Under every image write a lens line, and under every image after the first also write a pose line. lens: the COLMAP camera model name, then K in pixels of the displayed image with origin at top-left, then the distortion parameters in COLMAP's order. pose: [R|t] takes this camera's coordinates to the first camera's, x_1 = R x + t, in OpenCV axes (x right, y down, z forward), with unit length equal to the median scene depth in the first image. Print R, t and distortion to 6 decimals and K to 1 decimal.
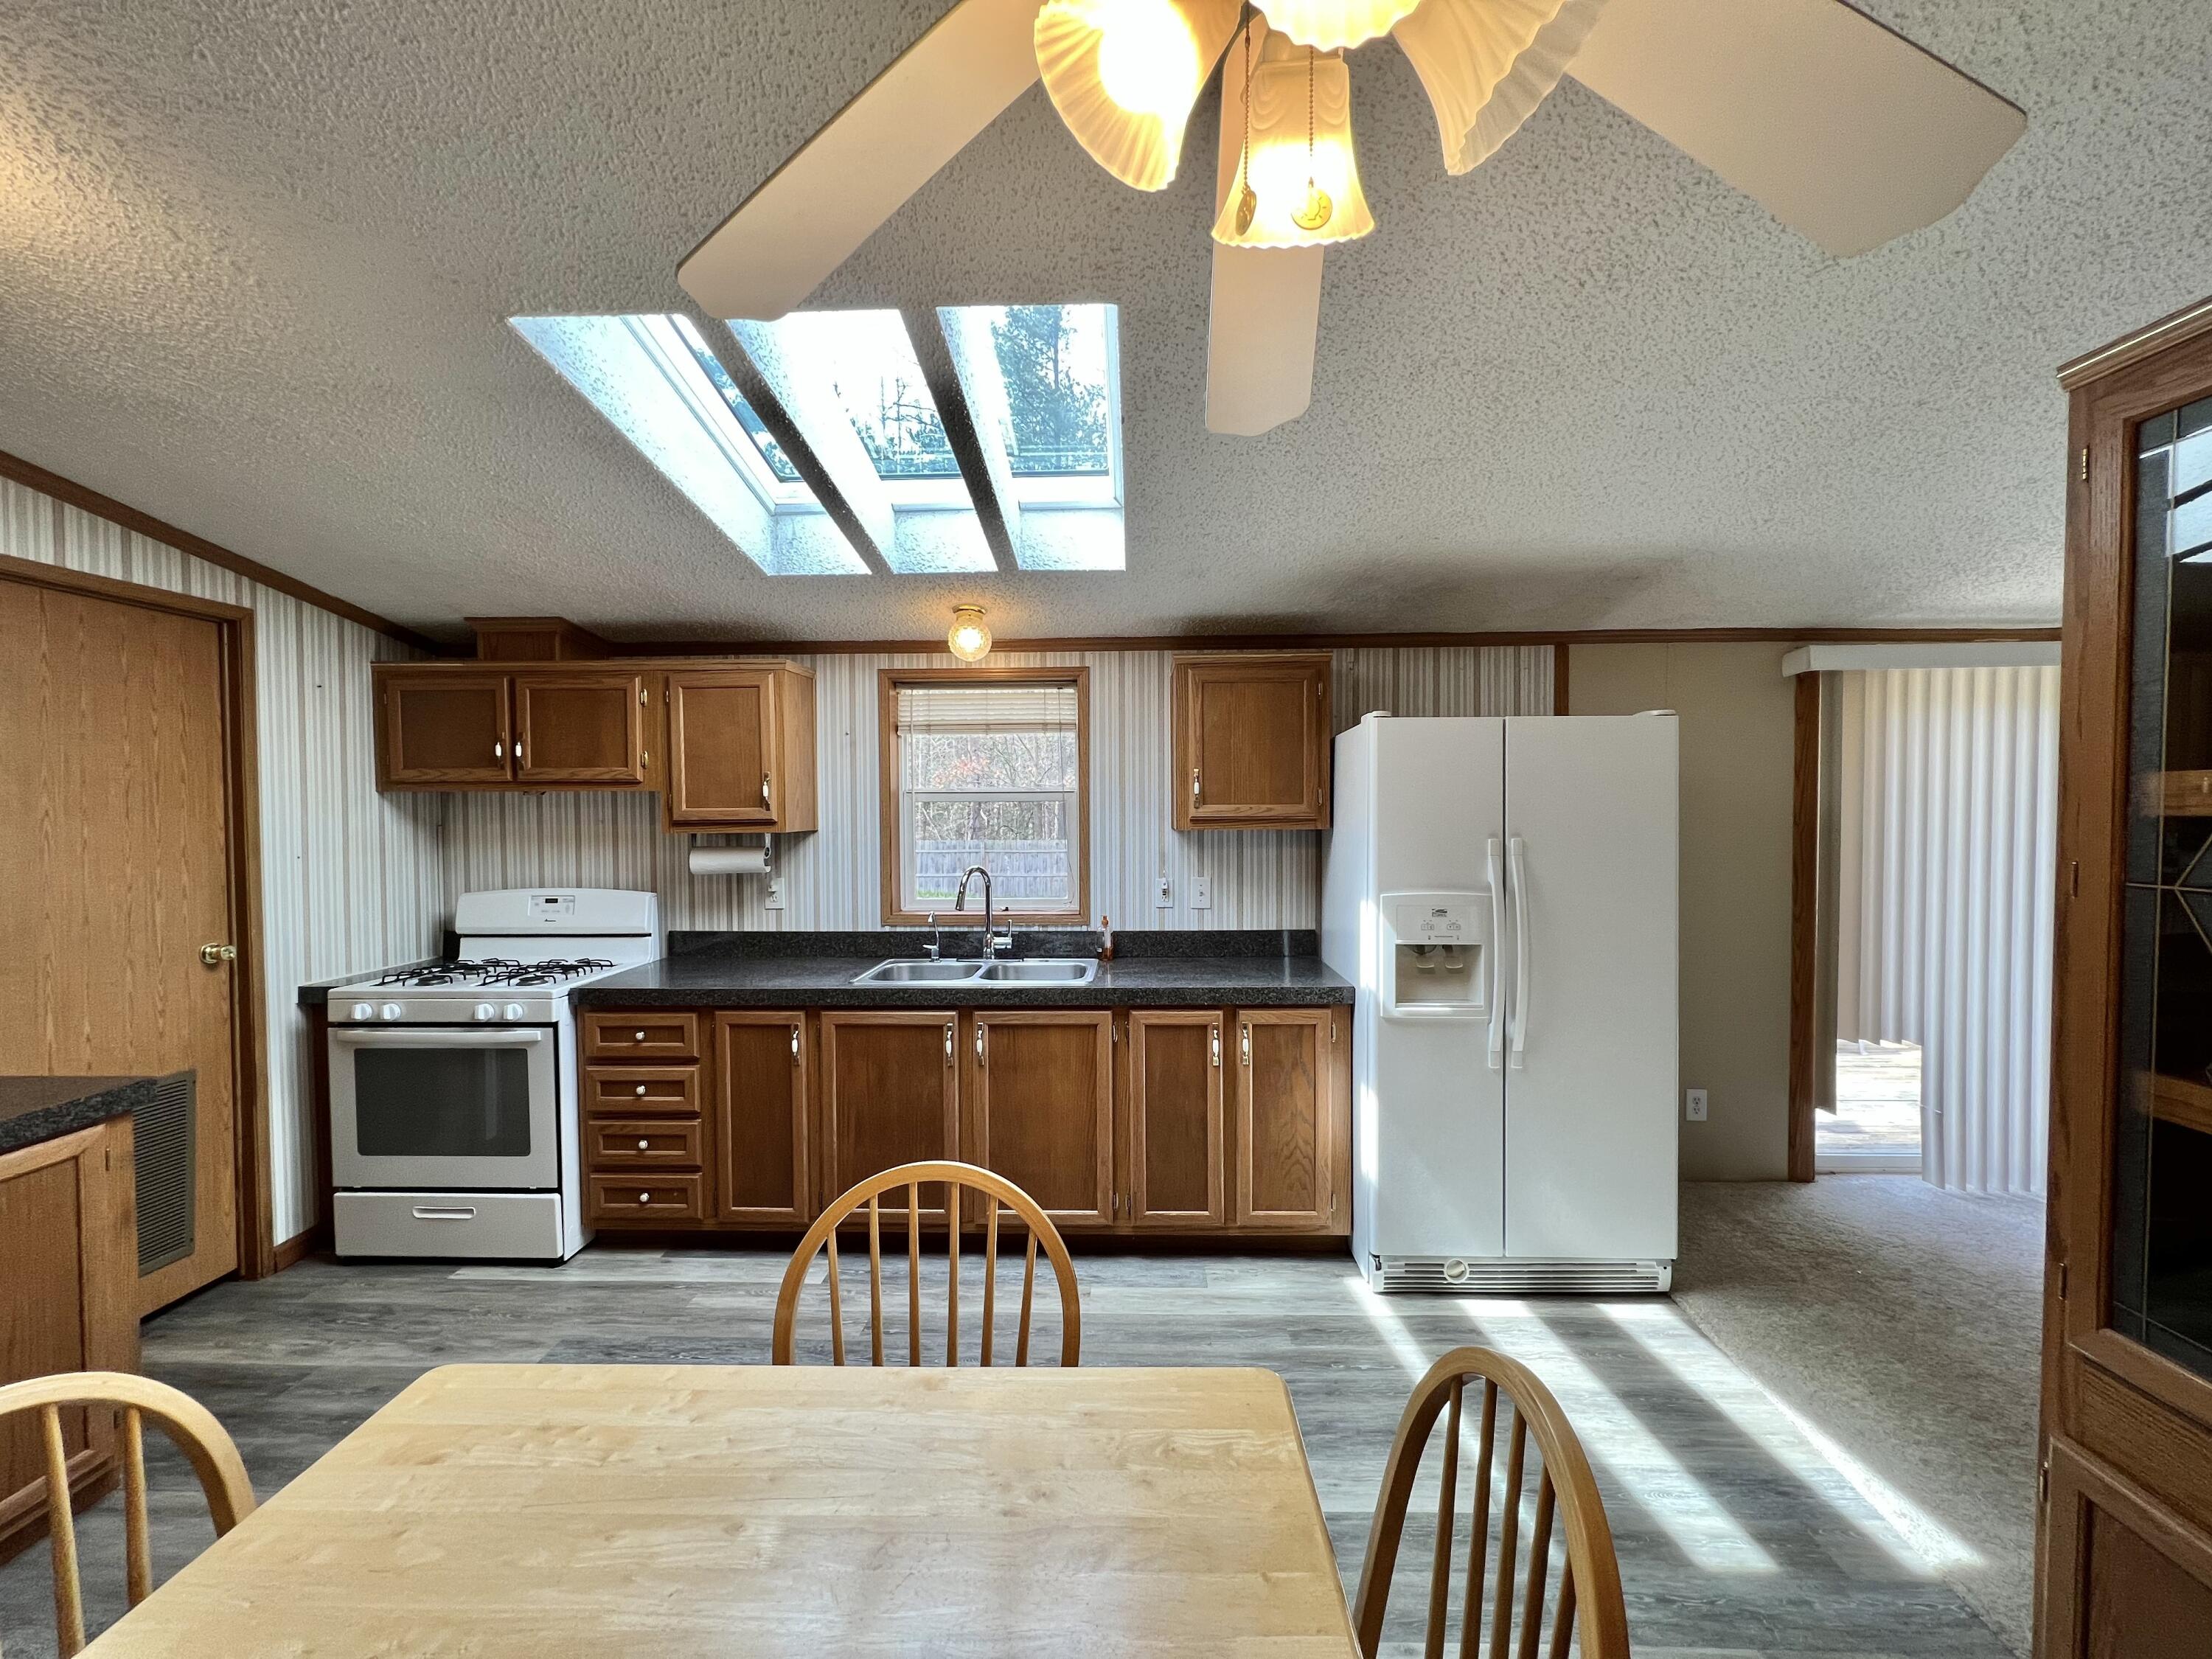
lens RADIAL K [[884.1, 0, 1109.5], [0, 884.1, 831.4], [0, 0, 1]] dist [-0.001507, 0.000693]
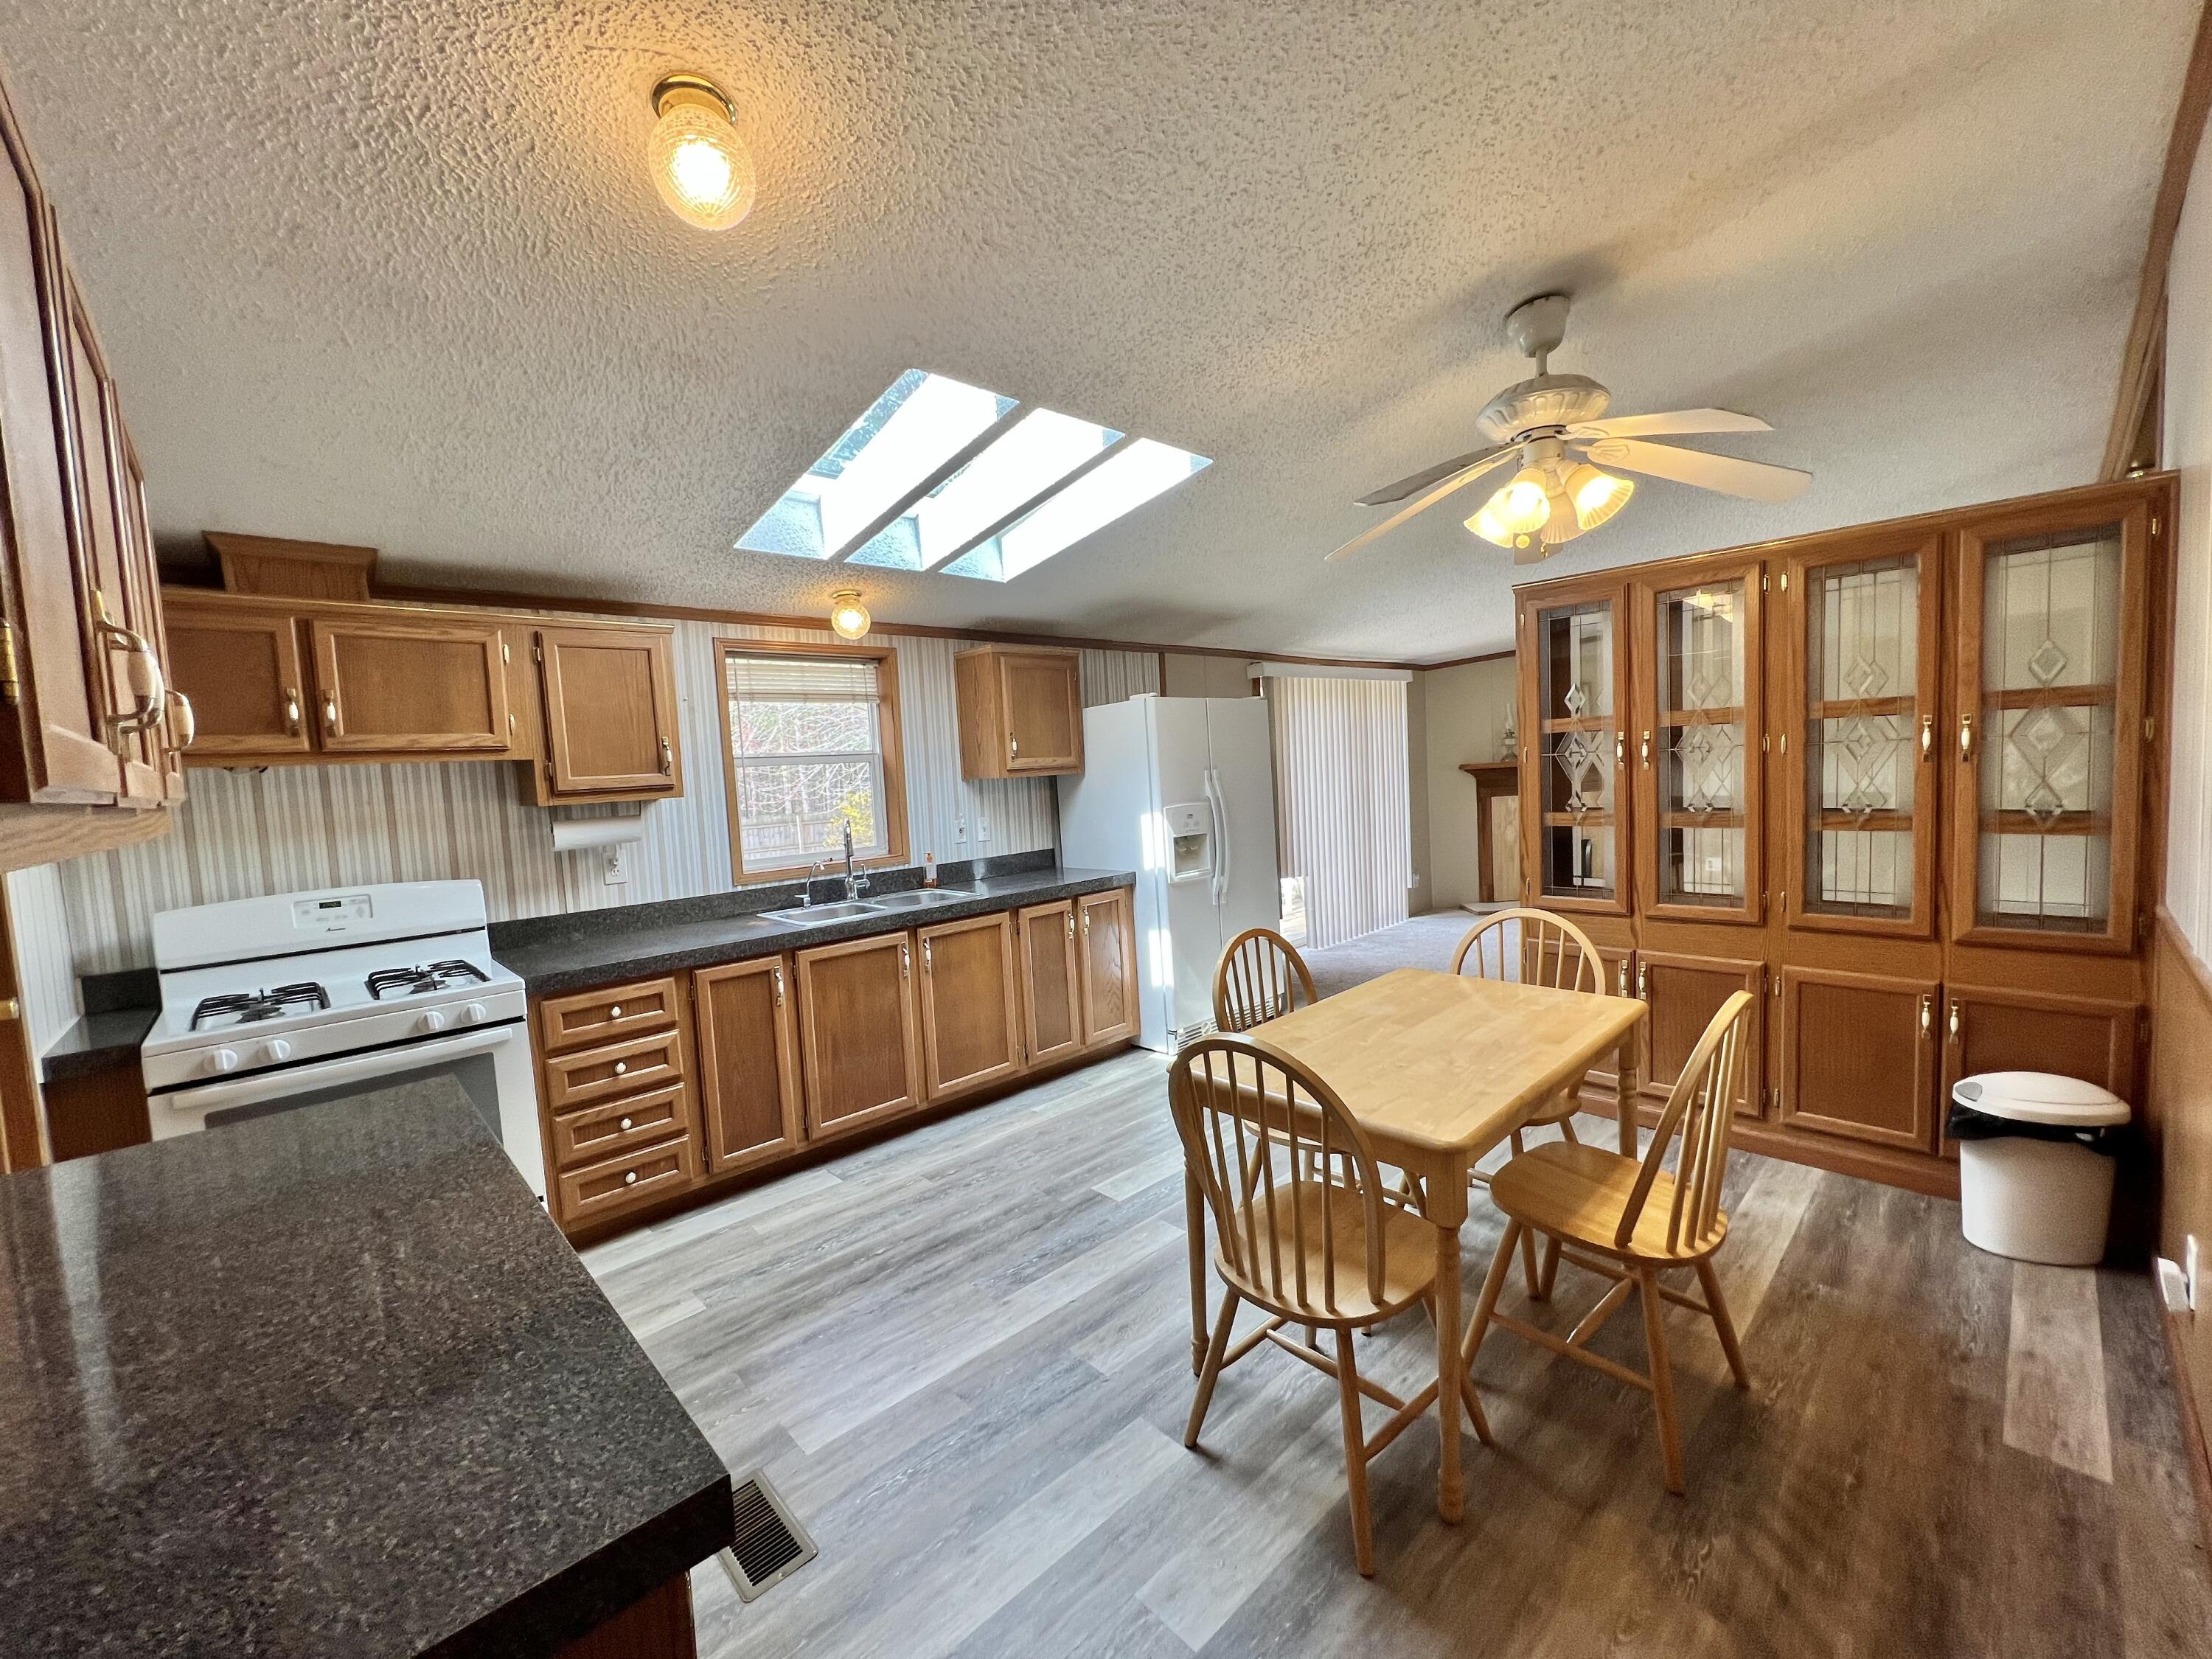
lens RADIAL K [[884.1, 0, 1108.4], [0, 884.1, 833.8], [0, 0, 1]] dist [-0.001507, 0.000693]
pose [[0.703537, -0.085234, 0.705529, -0.807075], [0.067296, 0.996311, 0.053257, 0.023671], [-0.707465, 0.010011, 0.706677, -0.054233]]
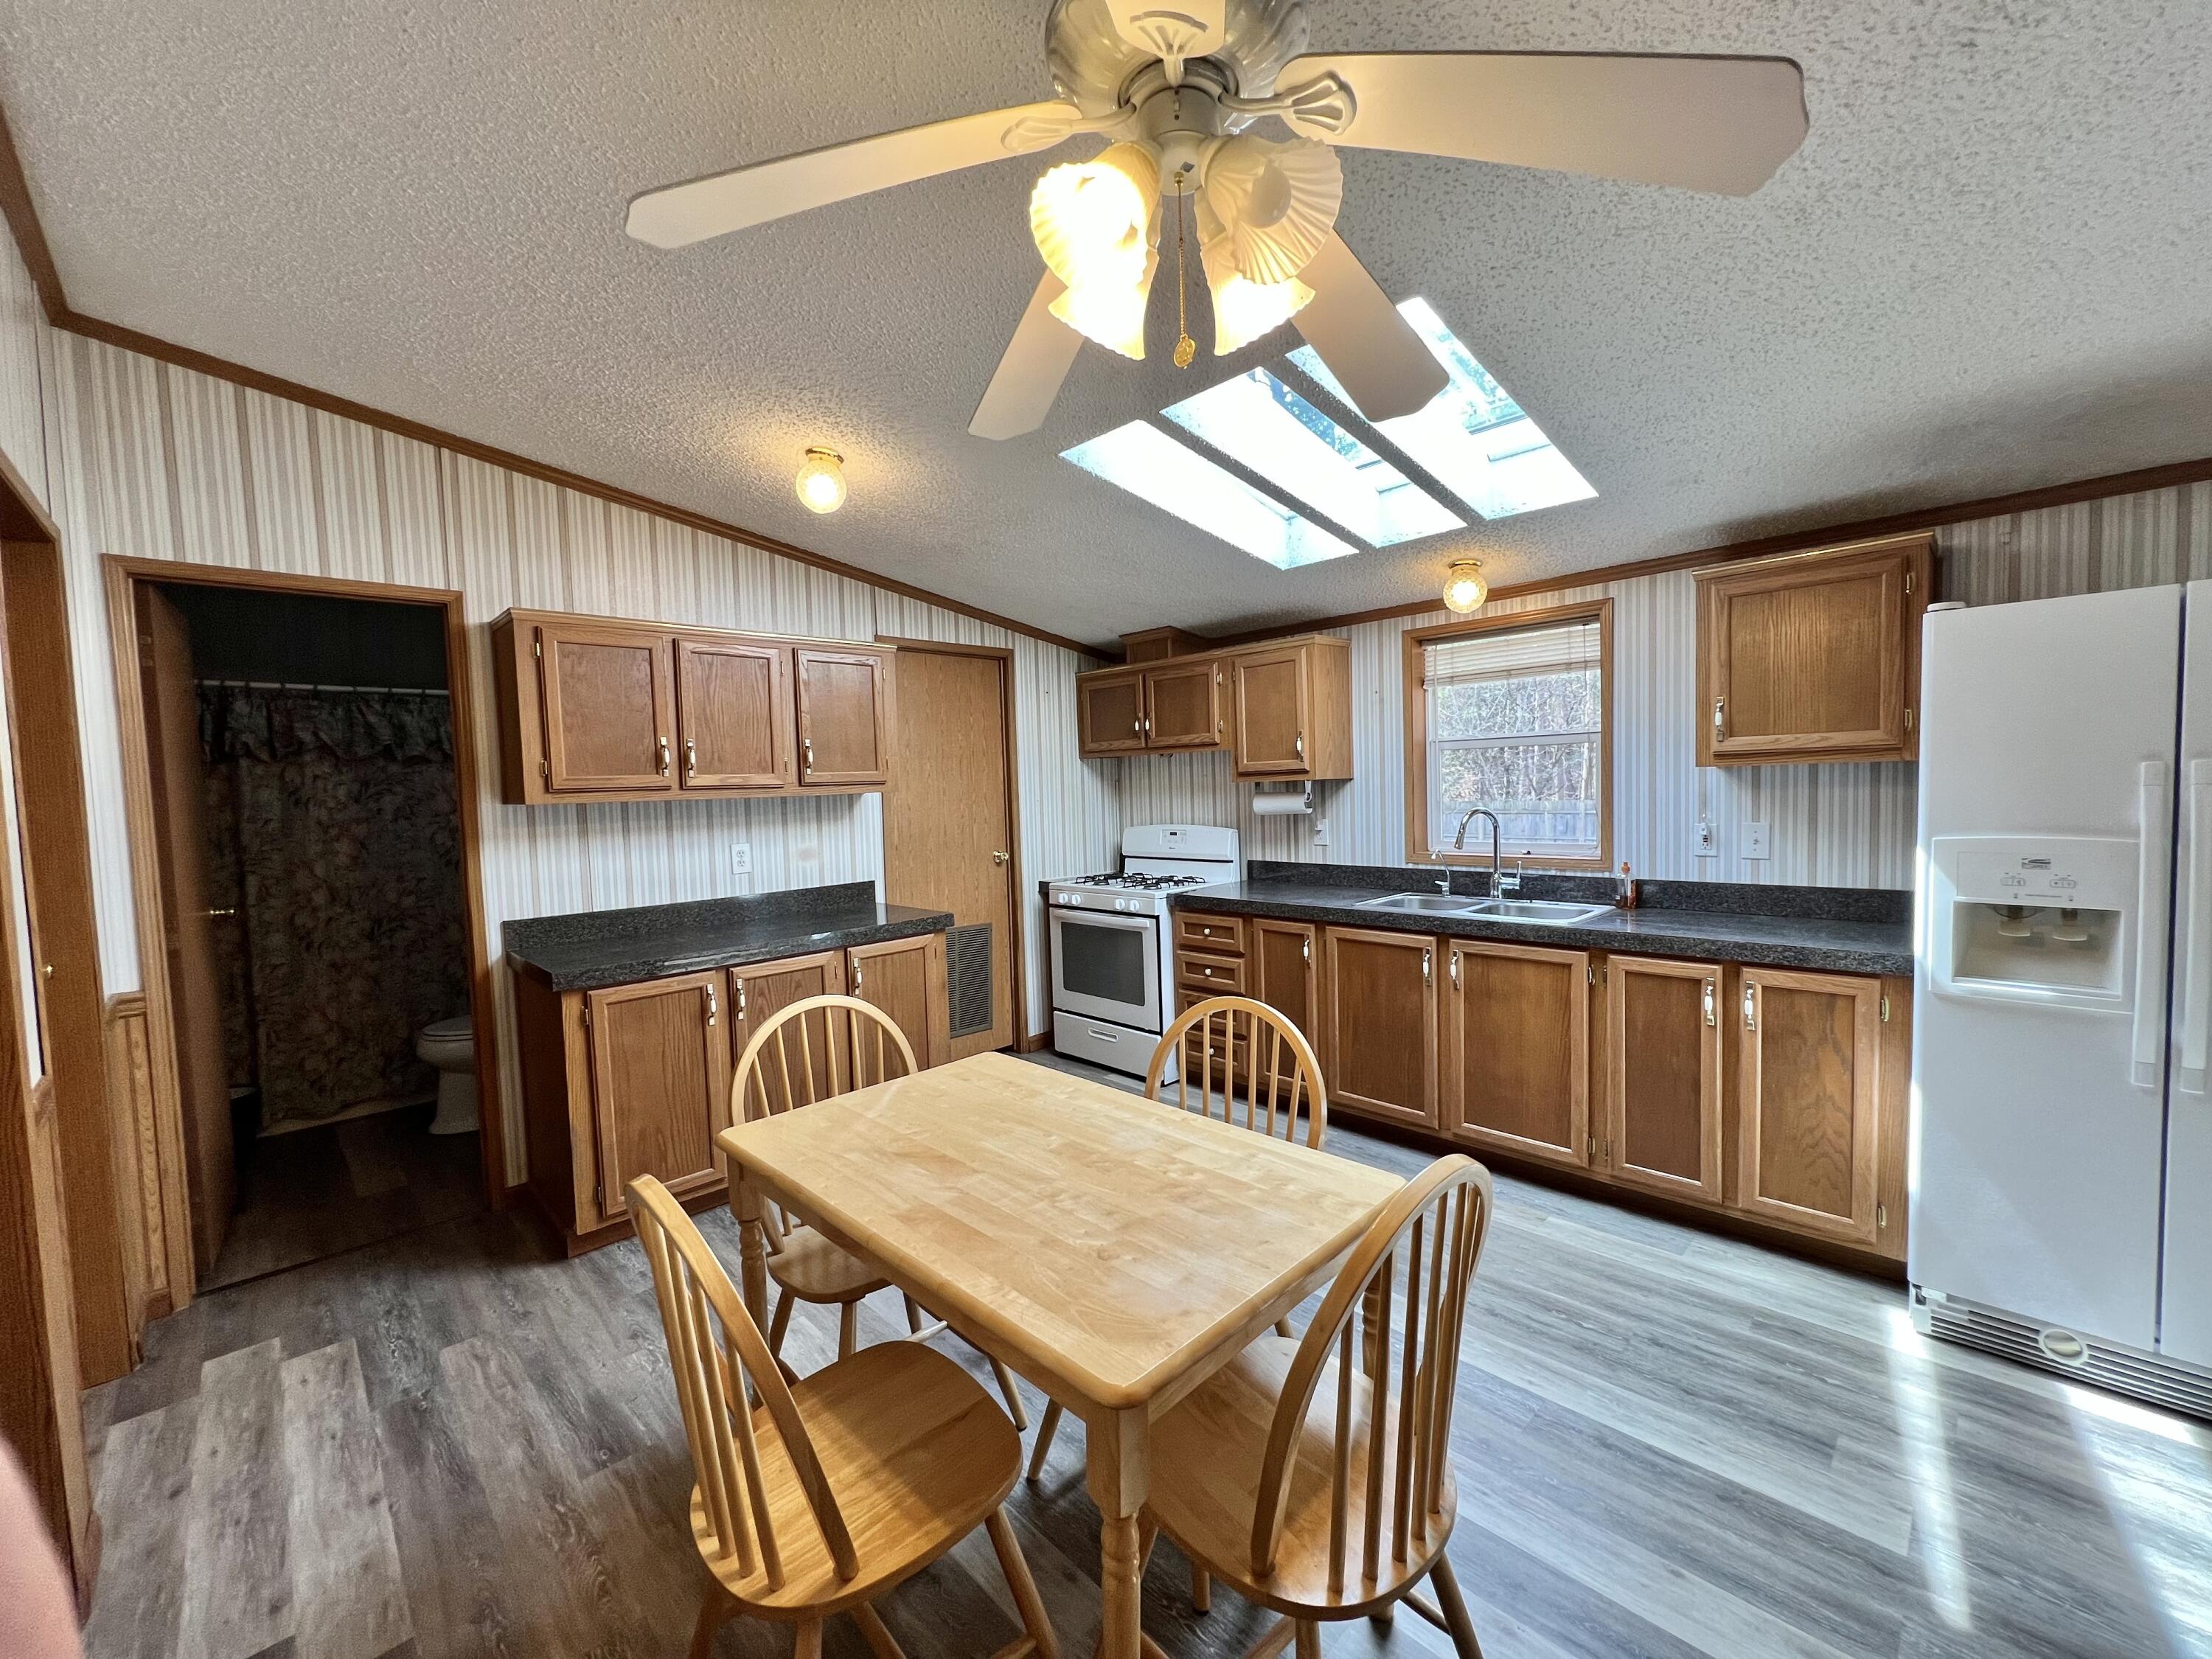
lens RADIAL K [[884.1, 0, 1111.7], [0, 884.1, 833.0], [0, 0, 1]] dist [-0.001507, 0.000693]
pose [[0.722606, 0.020196, -0.690965, 0.289548], [0.010418, 0.999141, 0.040099, 0.025040], [0.691182, -0.036174, 0.721775, -0.067965]]
